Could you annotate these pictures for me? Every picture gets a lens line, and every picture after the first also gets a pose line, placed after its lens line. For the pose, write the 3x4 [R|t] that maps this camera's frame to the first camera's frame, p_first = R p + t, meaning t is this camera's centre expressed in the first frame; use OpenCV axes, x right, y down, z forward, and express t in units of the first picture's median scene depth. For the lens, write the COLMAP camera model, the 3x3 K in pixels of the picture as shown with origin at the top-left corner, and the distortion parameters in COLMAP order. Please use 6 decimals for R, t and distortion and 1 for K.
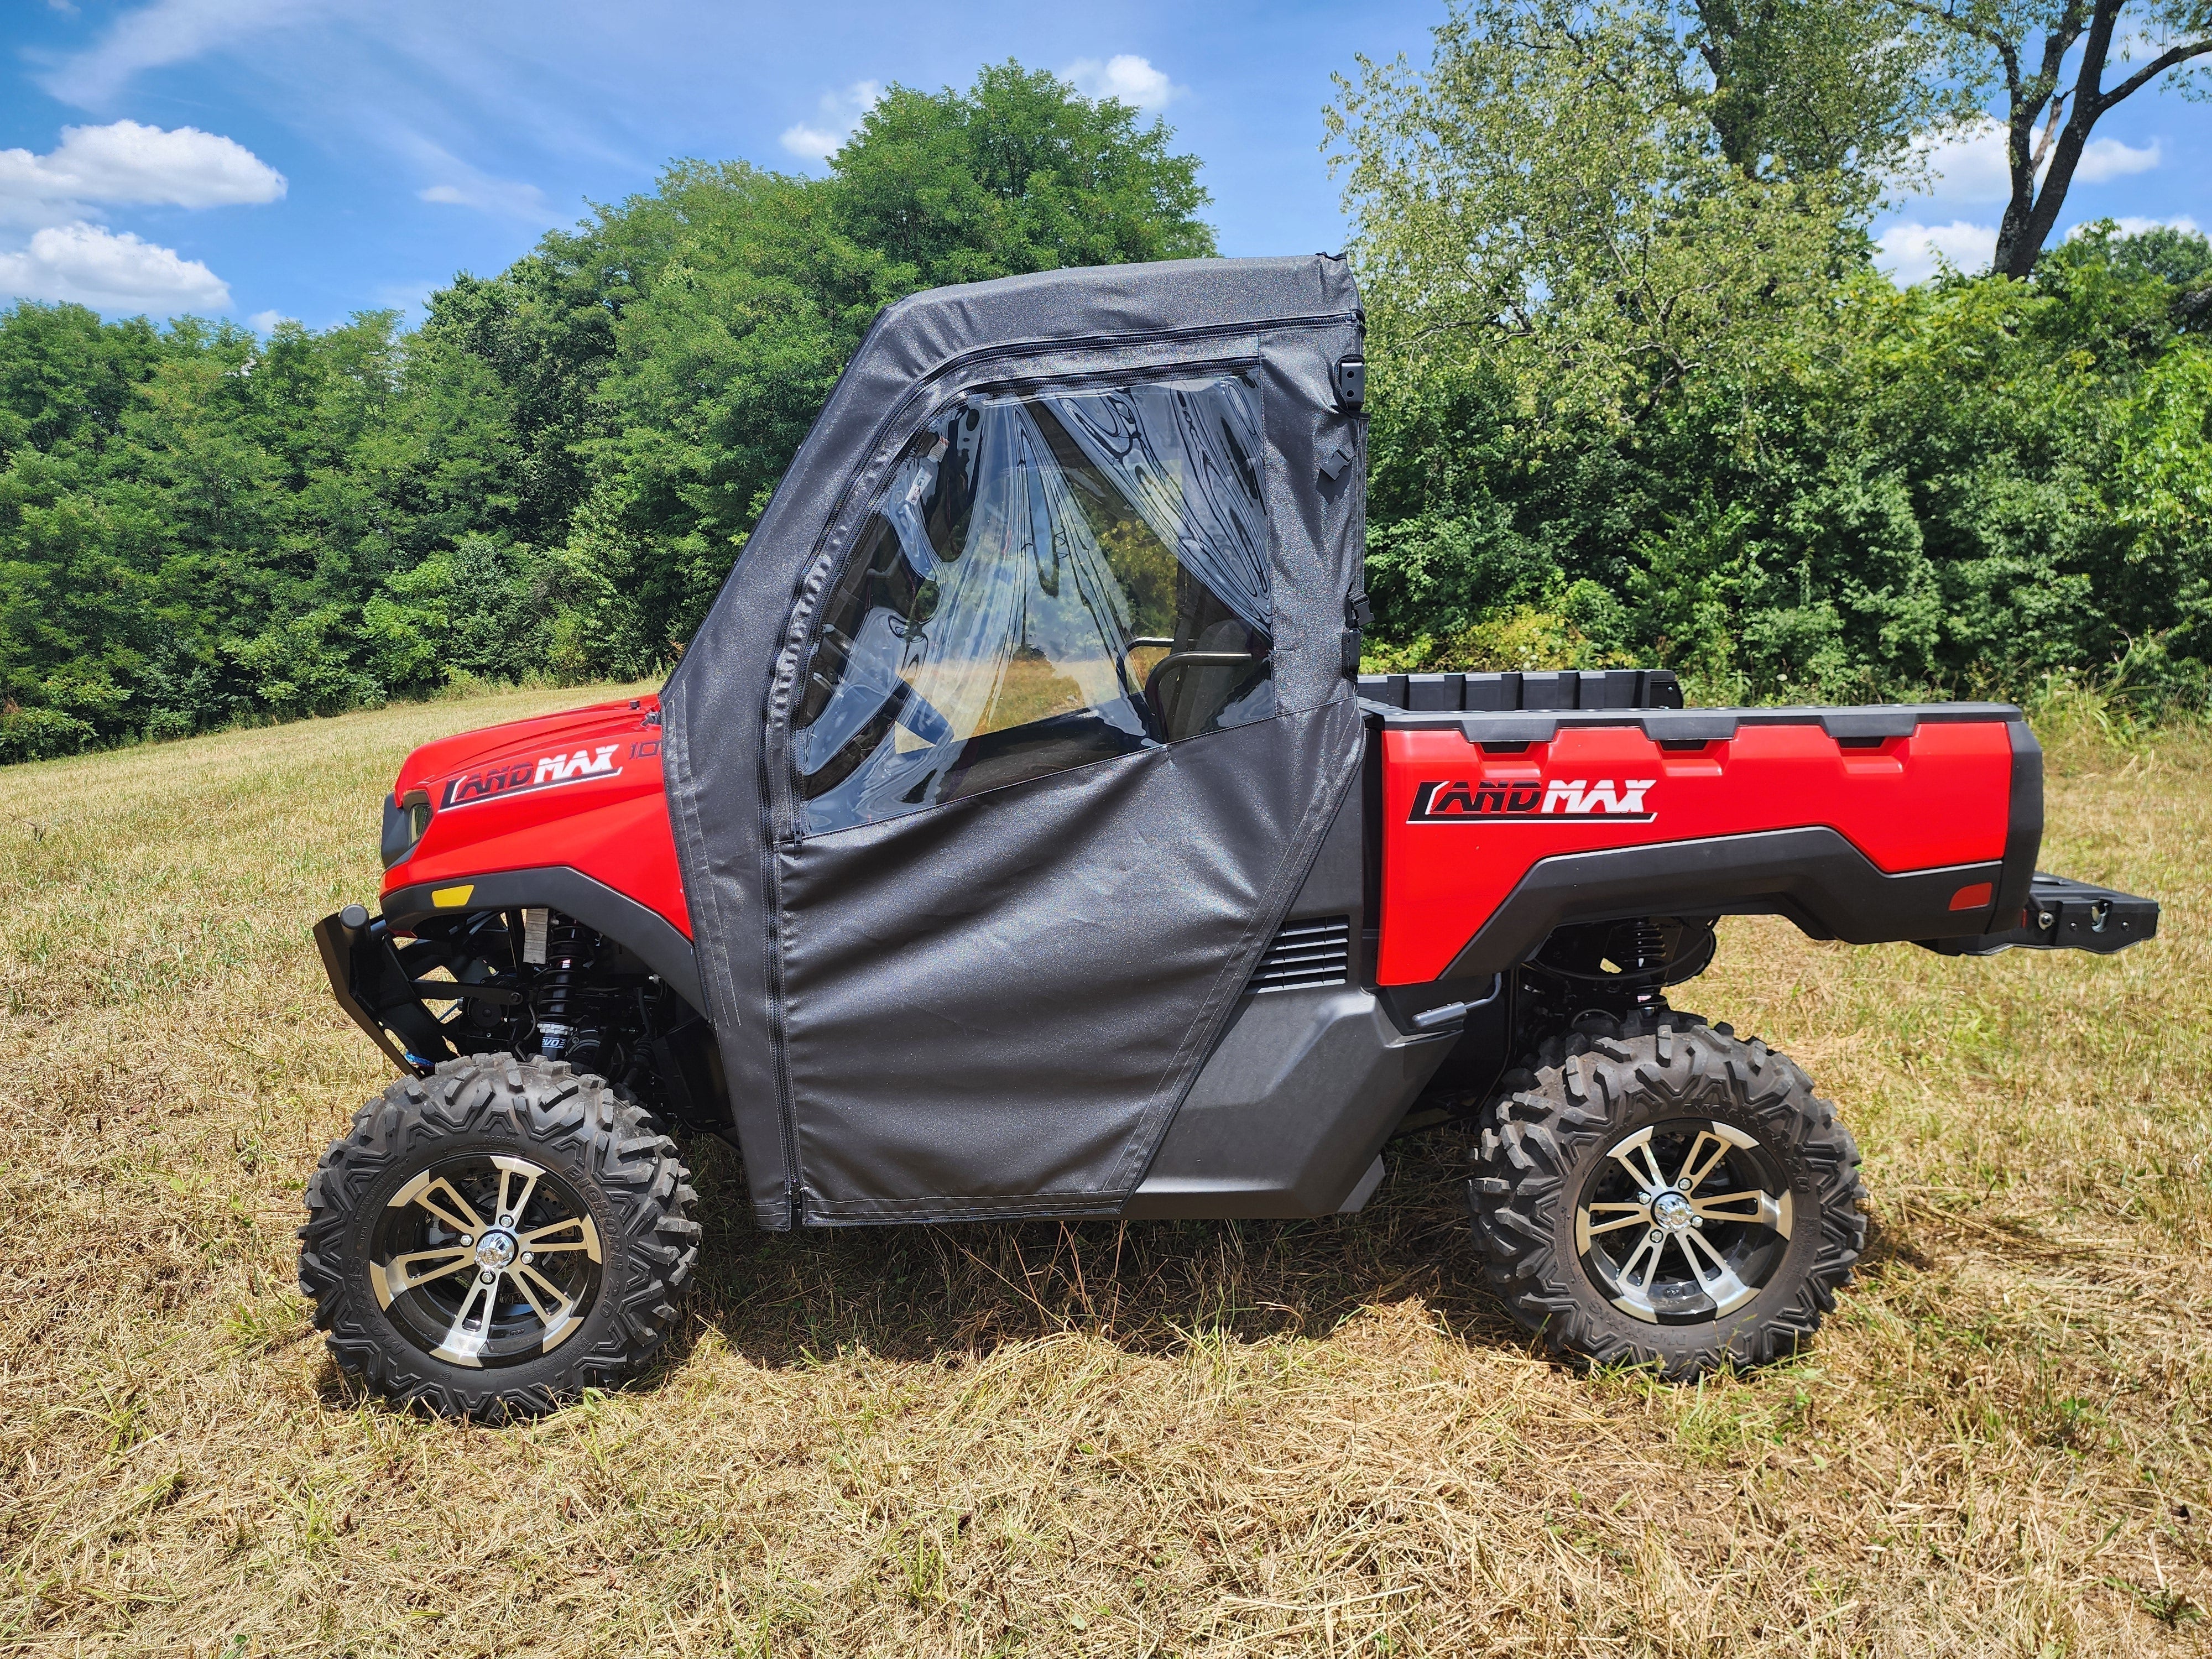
lens RADIAL K [[1435.7, 0, 1109.7], [0, 1435.7, 772.3], [0, 0, 1]] dist [0.133796, -0.155659]
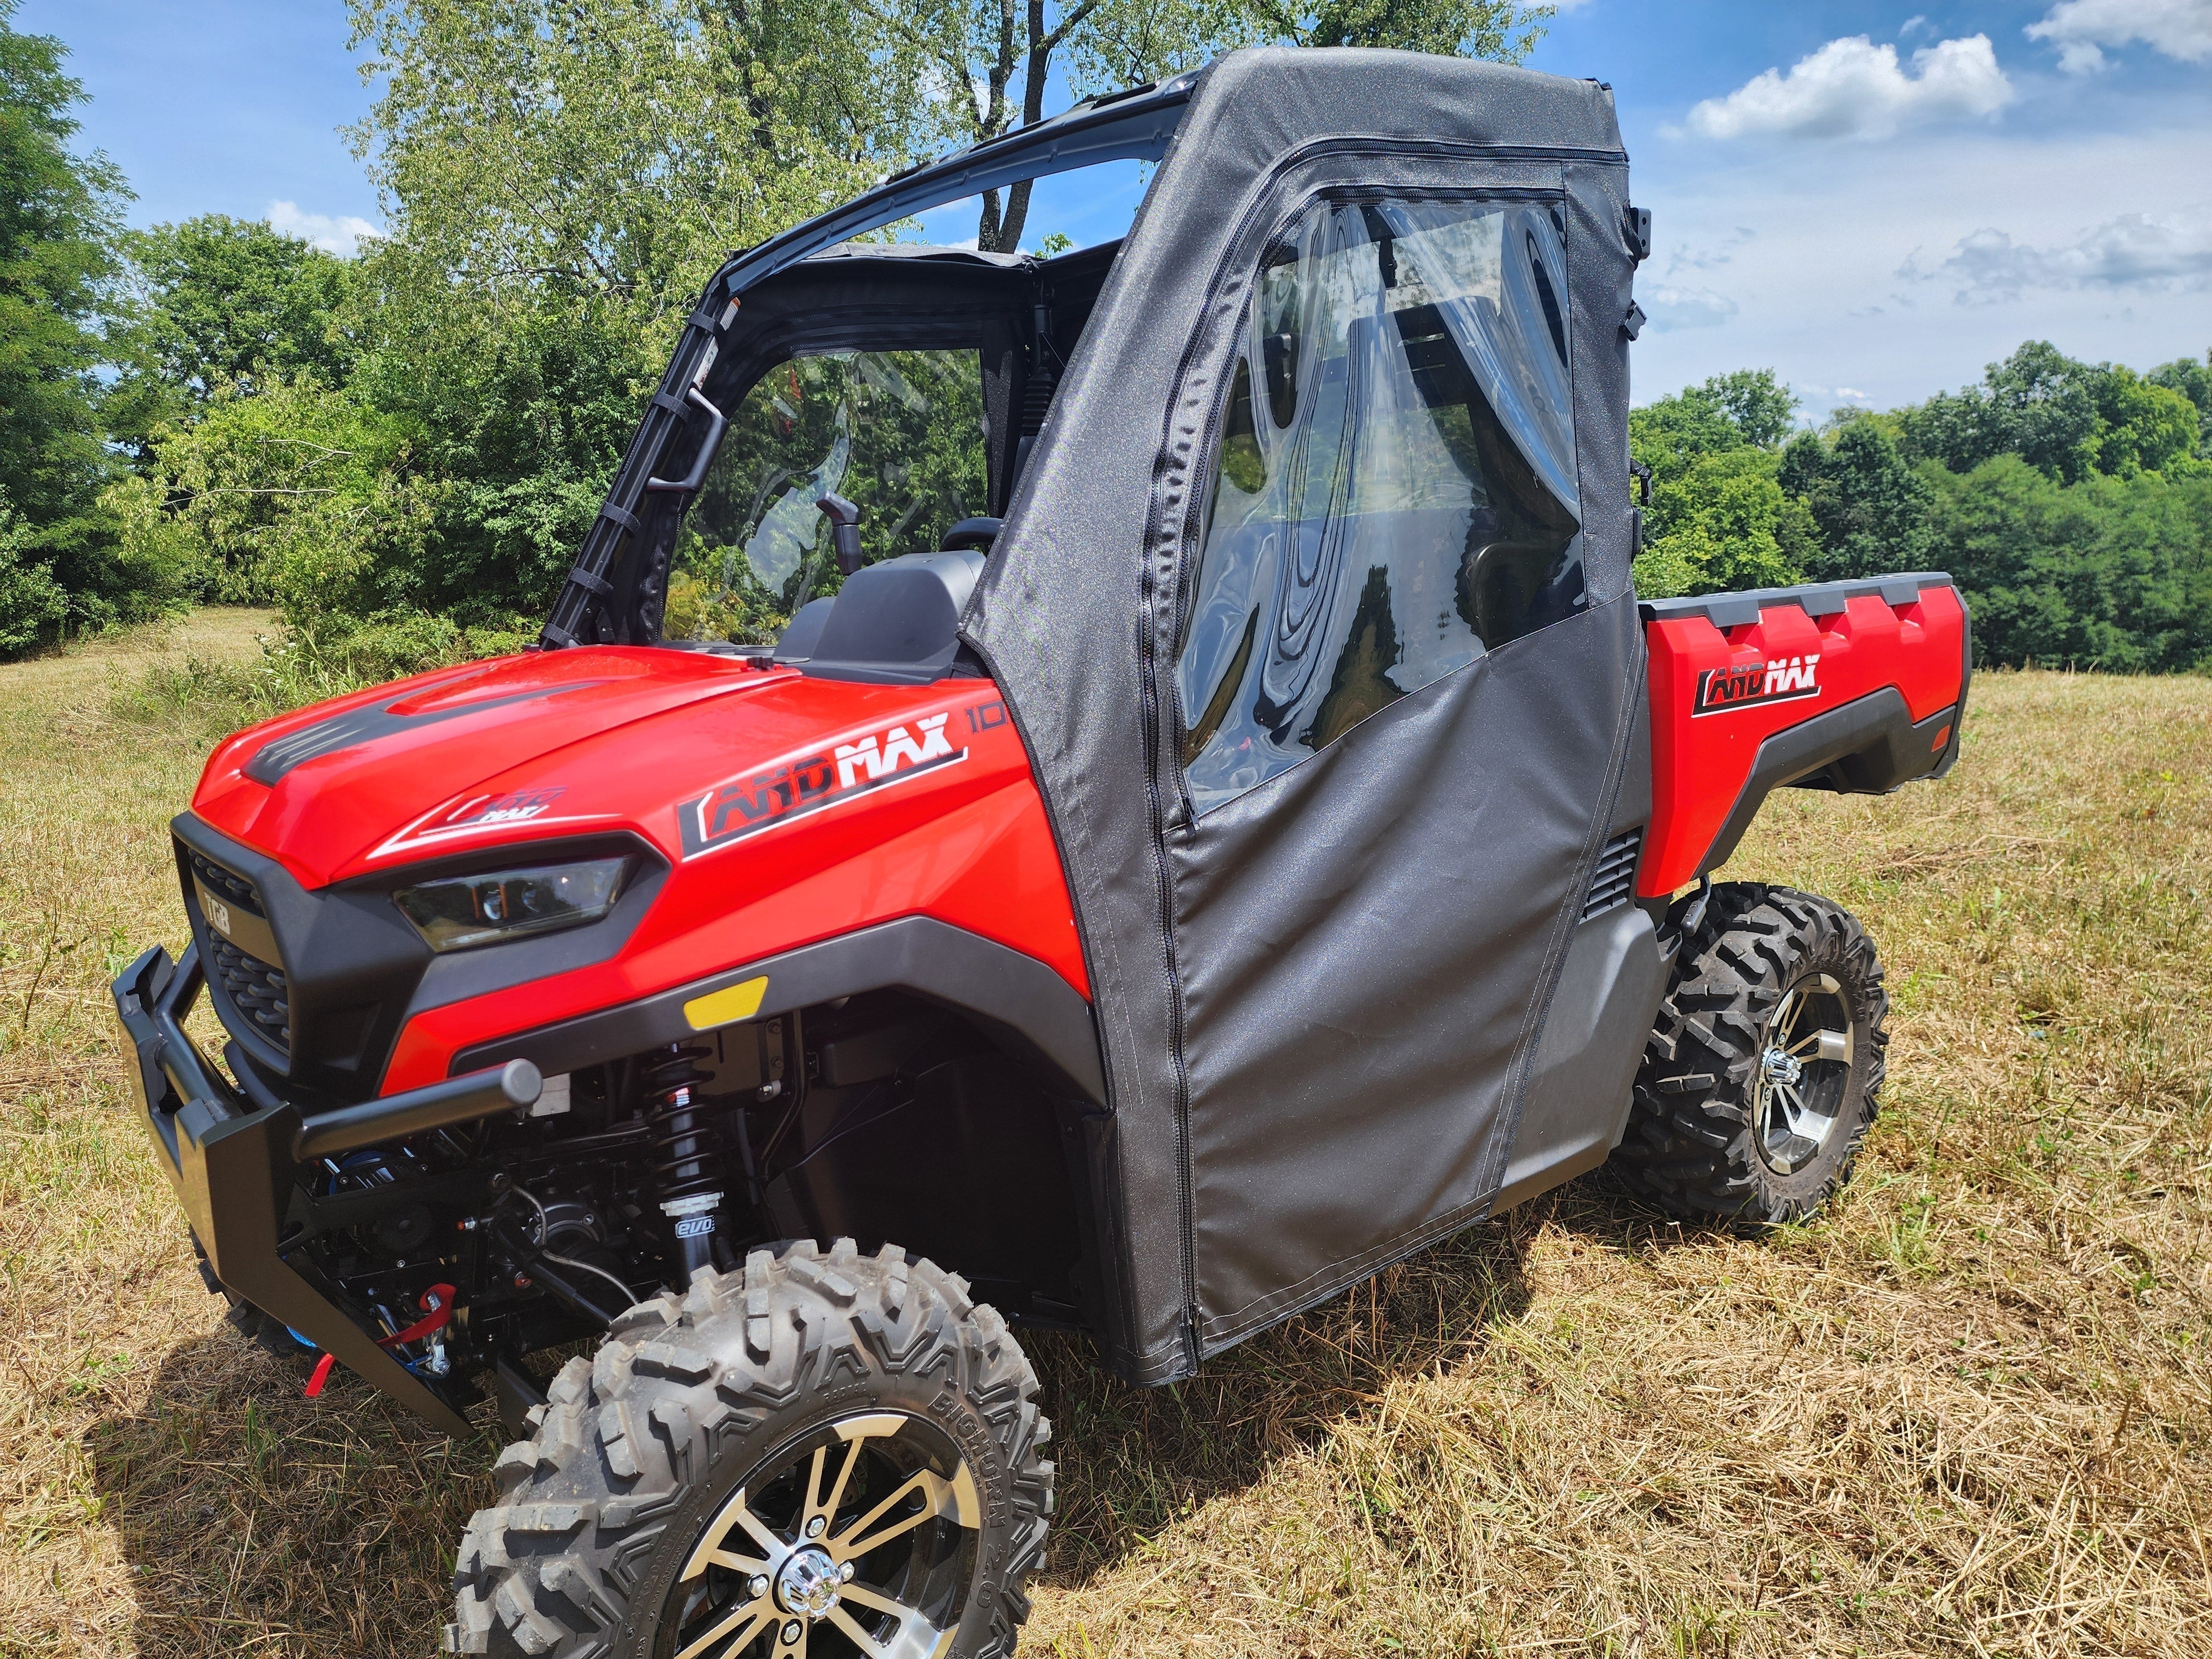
lens RADIAL K [[1435.7, 0, 1109.7], [0, 1435.7, 772.3], [0, 0, 1]] dist [0.133796, -0.155659]
pose [[0.804259, -0.115407, 0.582966, -0.642572], [0.104399, 0.993145, 0.052579, -0.018492], [-0.585038, 0.018574, 0.810793, 0.449419]]
